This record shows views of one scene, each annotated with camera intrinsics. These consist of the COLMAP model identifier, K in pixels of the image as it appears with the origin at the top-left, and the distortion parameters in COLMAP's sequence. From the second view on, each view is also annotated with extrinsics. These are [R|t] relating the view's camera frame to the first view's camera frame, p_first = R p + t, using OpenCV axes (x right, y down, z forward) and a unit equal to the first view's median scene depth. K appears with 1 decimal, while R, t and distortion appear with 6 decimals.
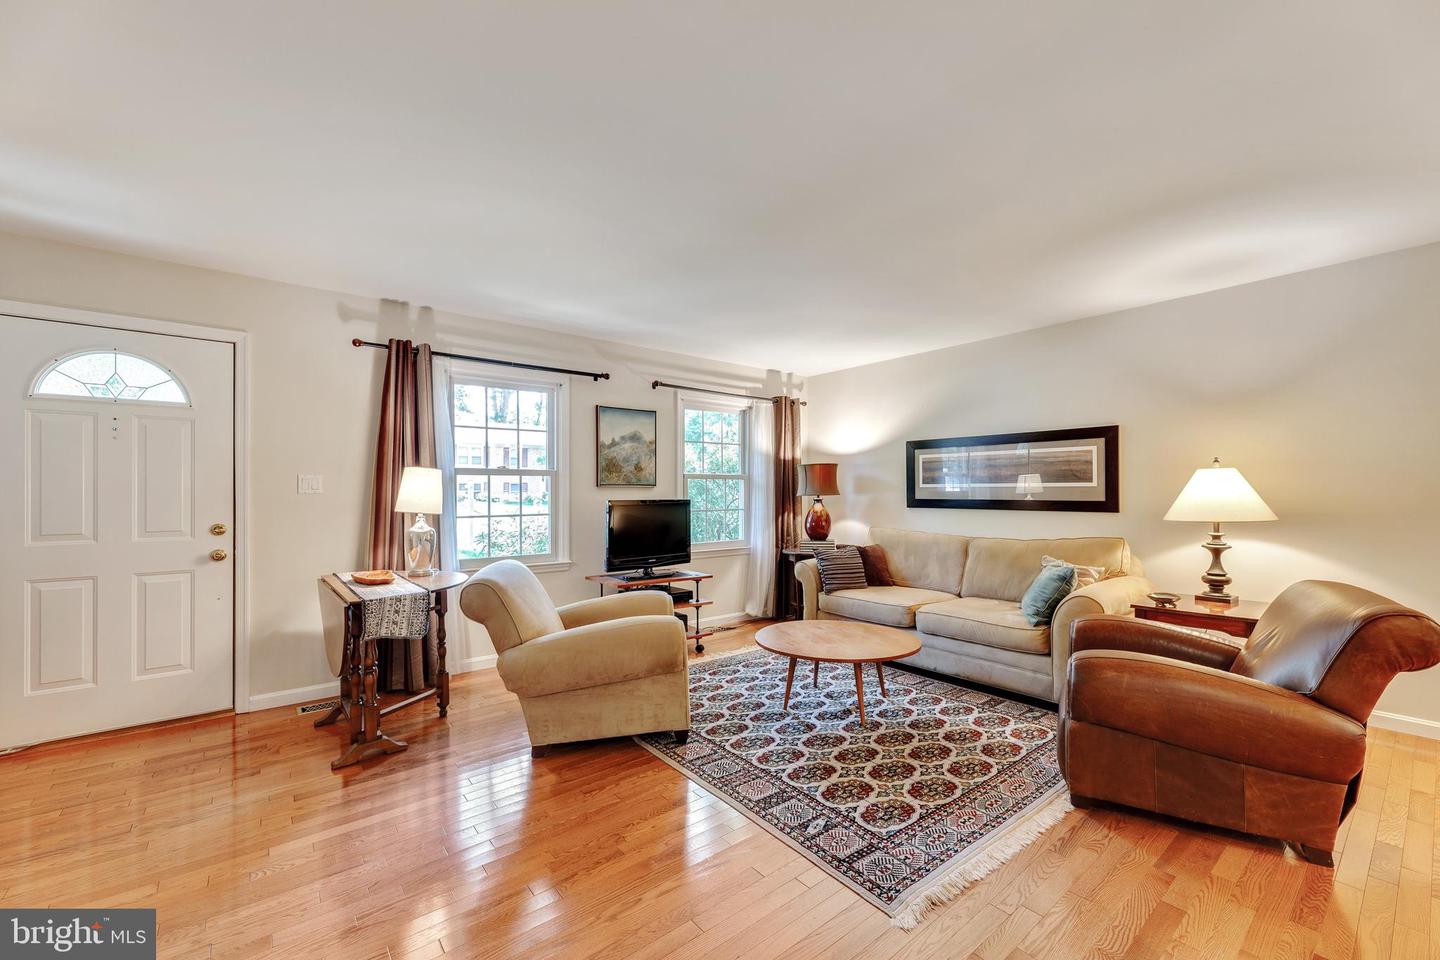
lens RADIAL K [[580.8, 0, 727.7], [0, 580.8, 490.2], [0, 0, 1]] dist [-0.000455, -0.000149]
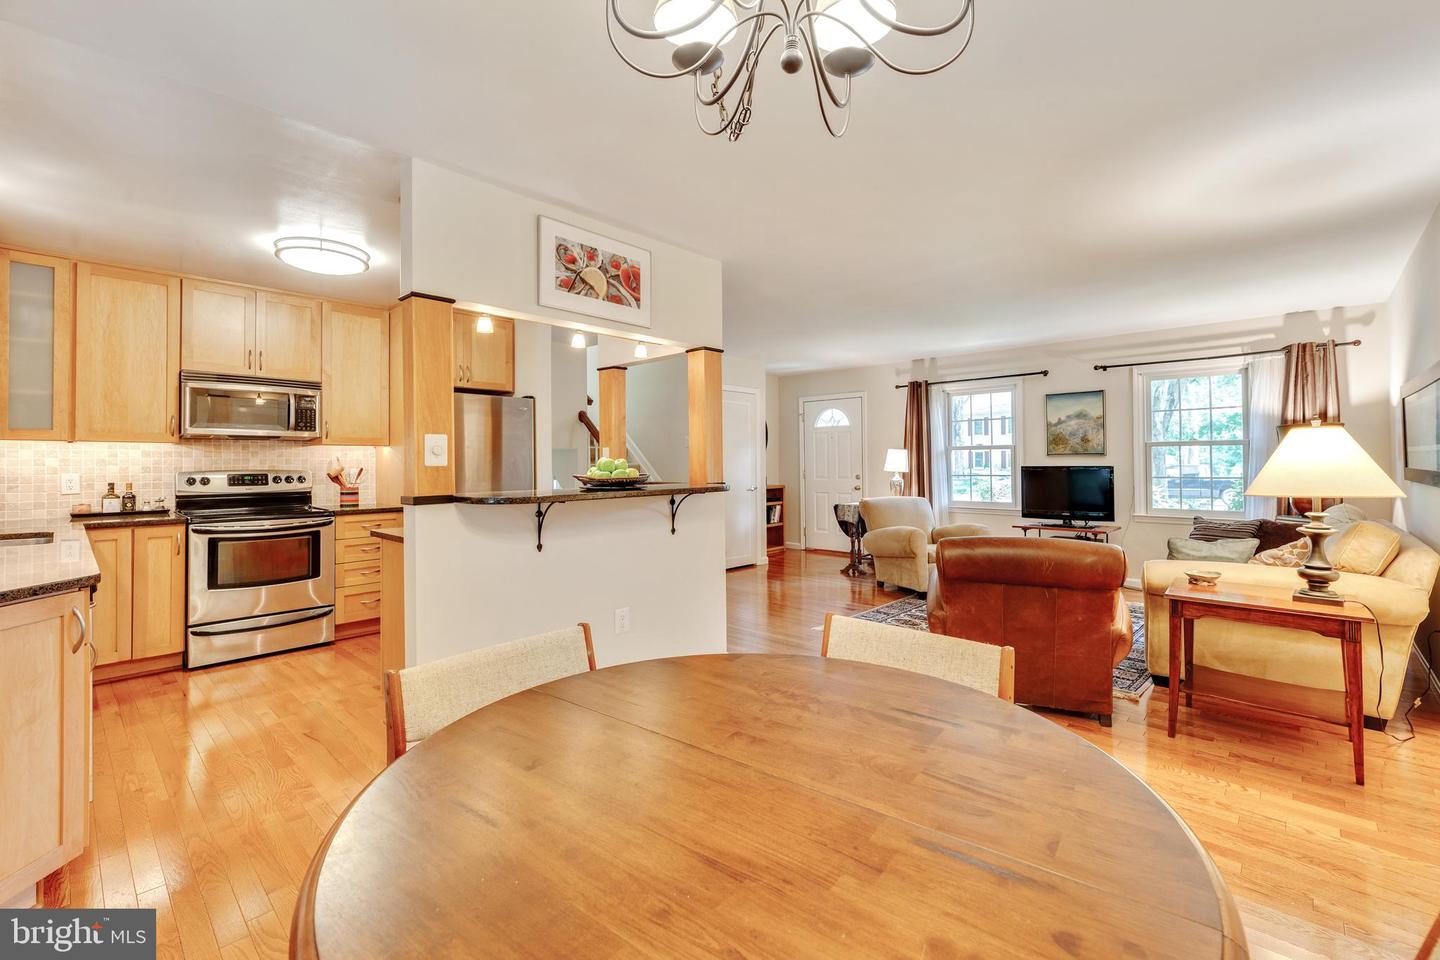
lens RADIAL K [[614.9, 0, 721.9], [0, 614.9, 454.3], [0, 0, 1]] dist [0.008168, 0.000396]
pose [[0.136933, -0.012516, -0.990501, 1.367202], [0.009351, 0.999892, -0.011342, -0.000997], [0.990536, -0.007709, 0.137035, 0.094850]]
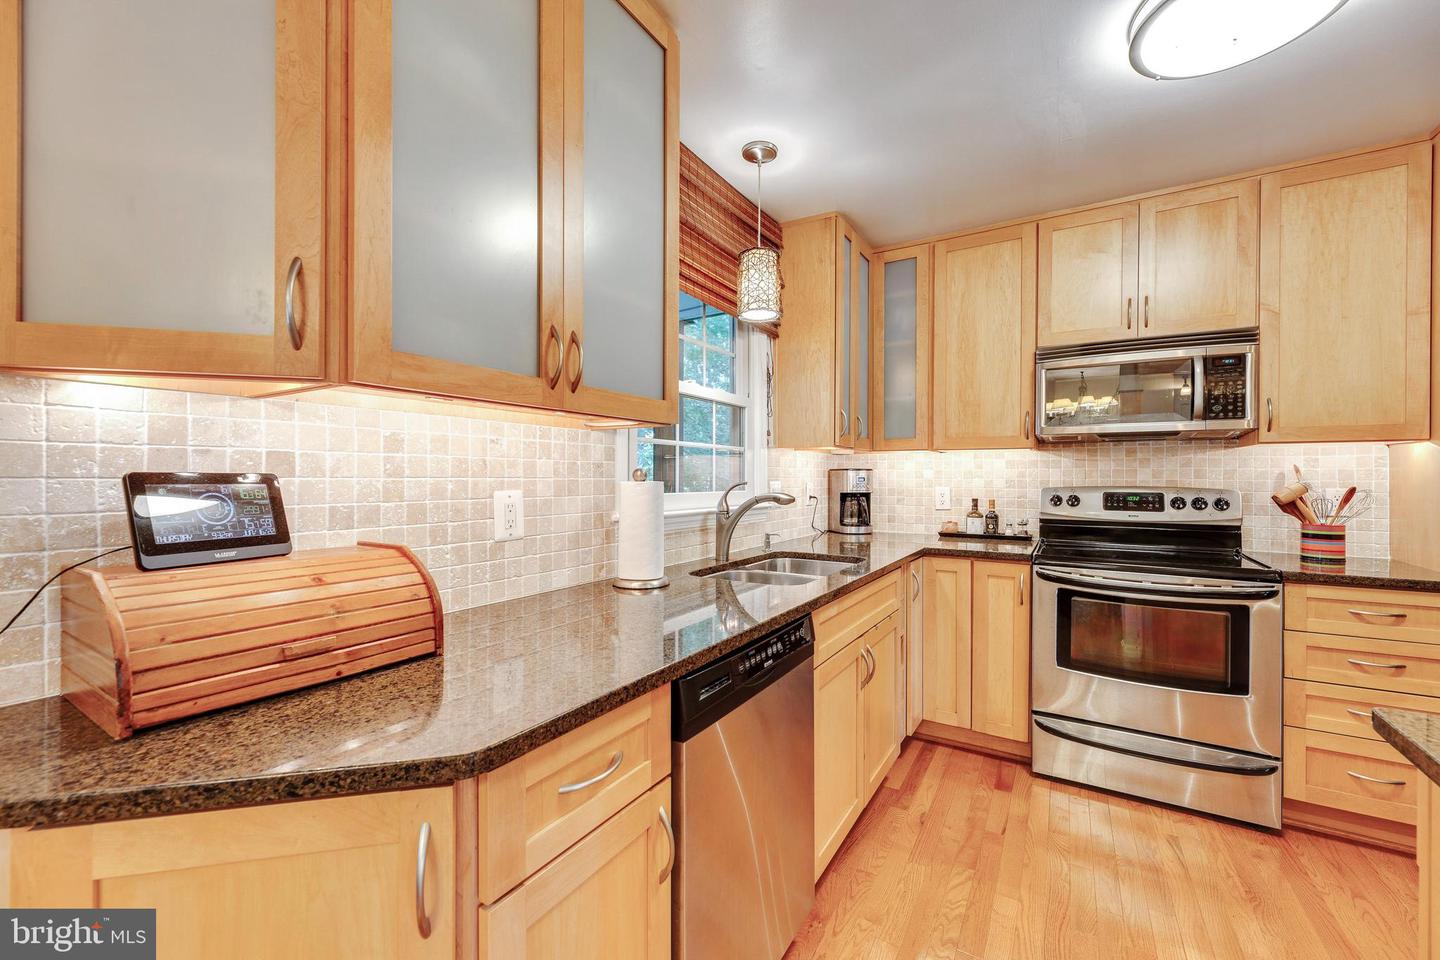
lens RADIAL K [[574.0, 0, 721.6], [0, 574.0, 479.1], [0, 0, 1]] dist [-0.002017, -0.000108]
pose [[-0.944200, 0.000332, -0.329372, 0.790302], [0.000337, 1.000000, 0.000042, -0.002432], [0.329372, -0.000071, -0.944200, -0.134057]]
